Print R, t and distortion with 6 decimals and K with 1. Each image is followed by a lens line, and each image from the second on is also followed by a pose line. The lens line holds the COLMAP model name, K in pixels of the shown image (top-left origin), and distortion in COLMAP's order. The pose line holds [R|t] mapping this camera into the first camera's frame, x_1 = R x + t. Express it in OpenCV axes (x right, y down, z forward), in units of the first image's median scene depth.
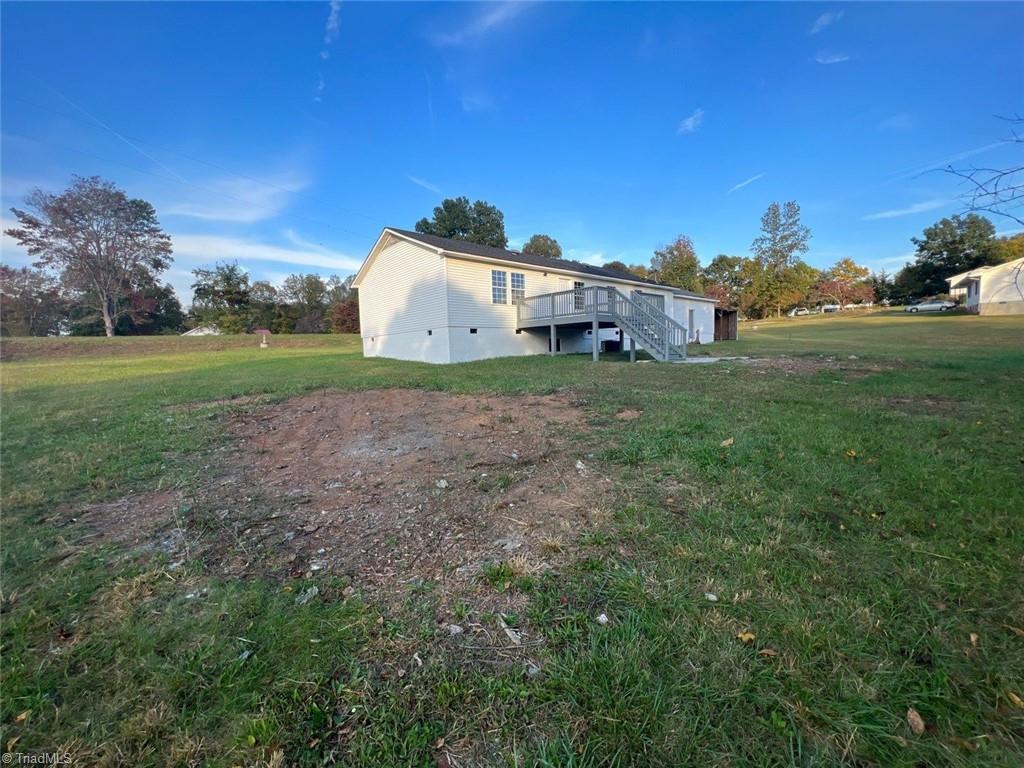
lens RADIAL K [[406.9, 0, 508.0], [0, 406.9, 378.6], [0, 0, 1]] dist [-0.001906, -0.000209]
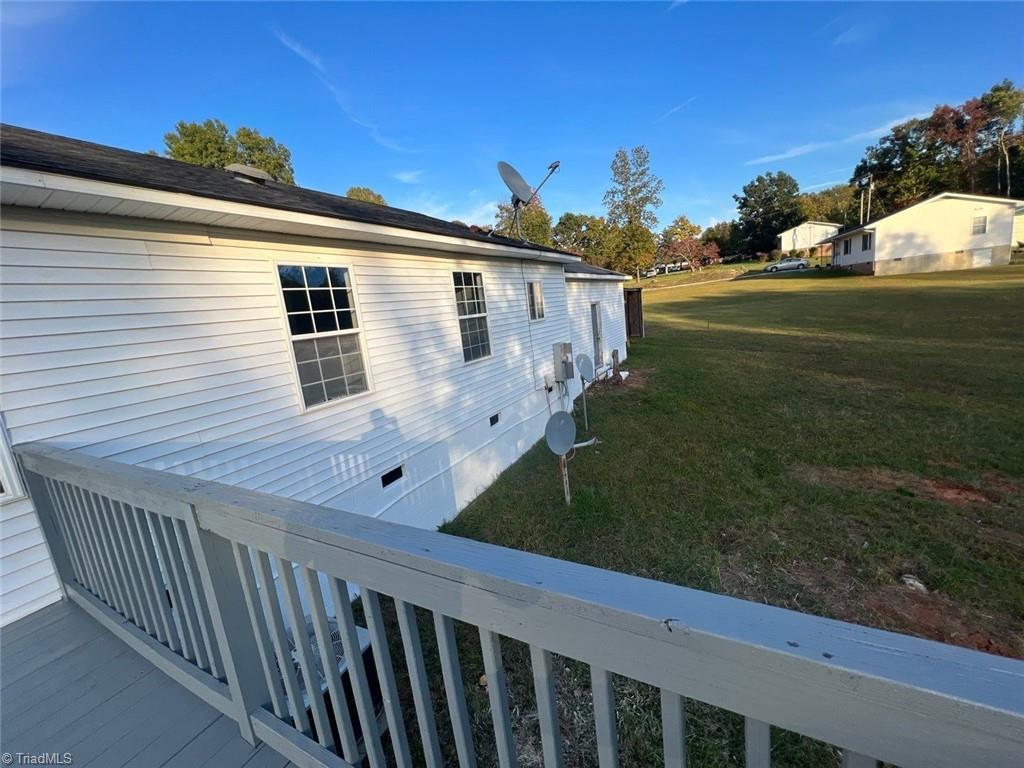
lens RADIAL K [[406.9, 0, 509.4], [0, 406.9, 384.2], [0, 0, 1]] dist [-0.001906, -0.000209]
pose [[0.935339, -0.135389, 0.326821, 0.065324], [0.105115, 0.988505, 0.108666, -0.045587], [-0.337776, -0.067285, 0.938818, 0.196123]]
